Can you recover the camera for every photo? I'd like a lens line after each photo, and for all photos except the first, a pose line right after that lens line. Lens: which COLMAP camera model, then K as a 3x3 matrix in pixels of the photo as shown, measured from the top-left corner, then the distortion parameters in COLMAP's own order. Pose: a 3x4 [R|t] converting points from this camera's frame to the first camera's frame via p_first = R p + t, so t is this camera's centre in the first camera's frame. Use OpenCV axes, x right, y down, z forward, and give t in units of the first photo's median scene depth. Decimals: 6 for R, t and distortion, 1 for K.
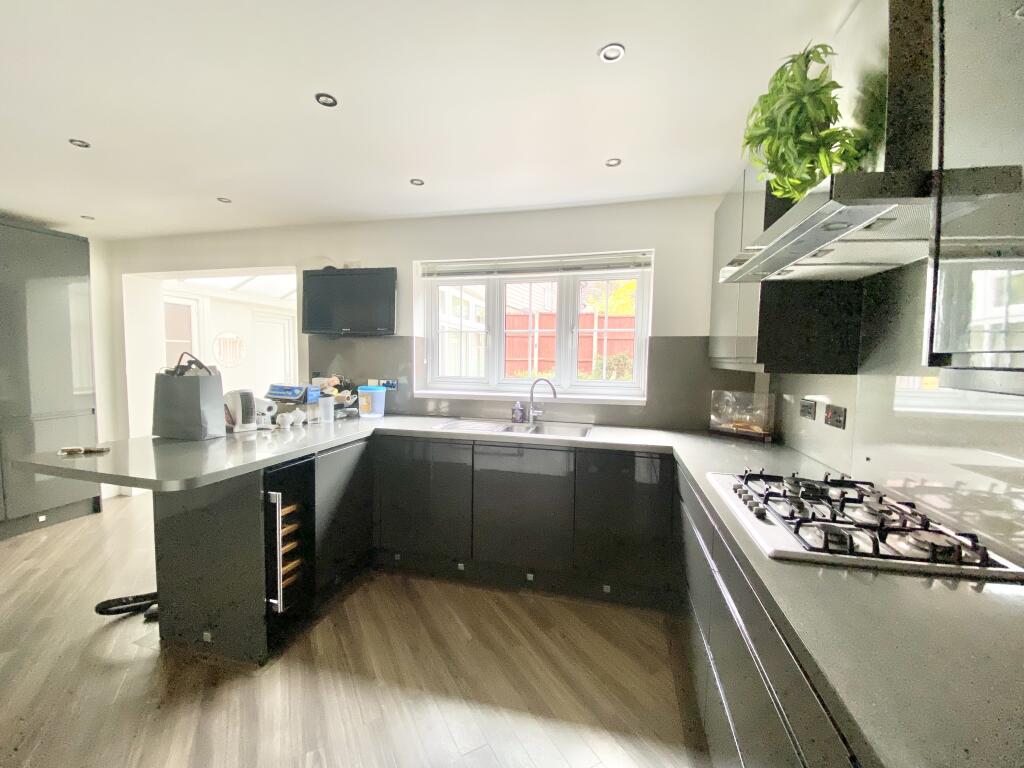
lens RADIAL K [[409.1, 0, 507.3], [0, 409.1, 378.8], [0, 0, 1]] dist [0.027605, -0.028016]
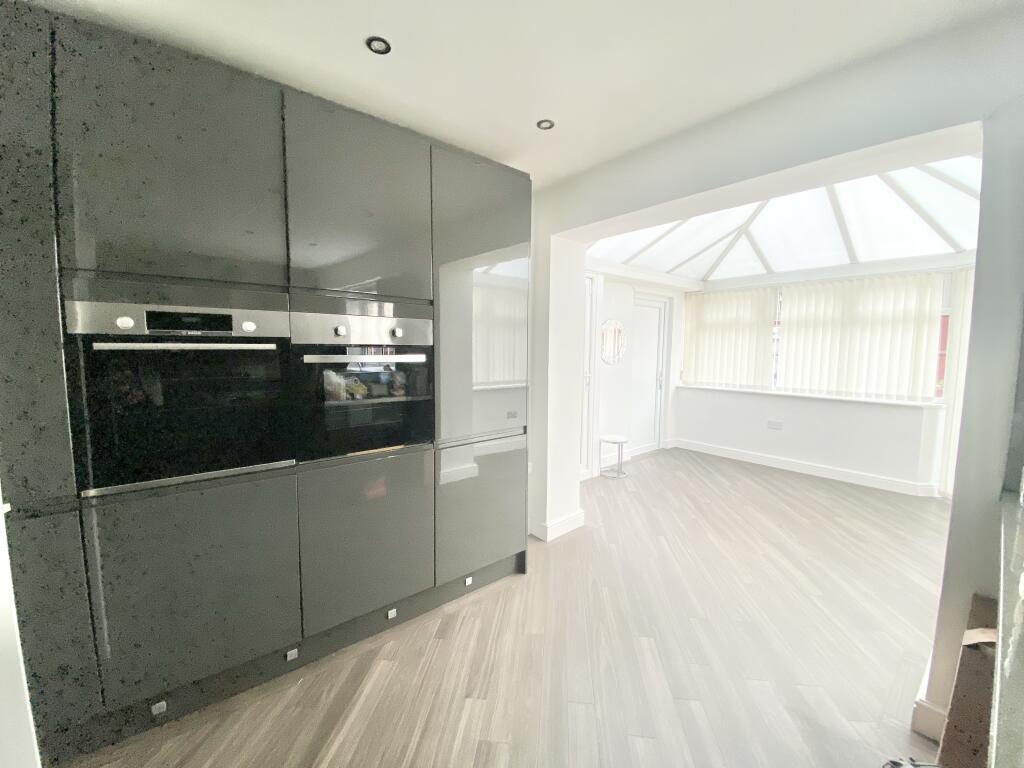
lens RADIAL K [[409.1, 0, 507.3], [0, 409.1, 378.8], [0, 0, 1]] dist [0.027605, -0.028016]
pose [[0.794016, 0.051841, -0.605682, -0.552414], [-0.038319, 0.998644, 0.035240, -0.027788], [0.606688, -0.004772, 0.794926, 0.381210]]
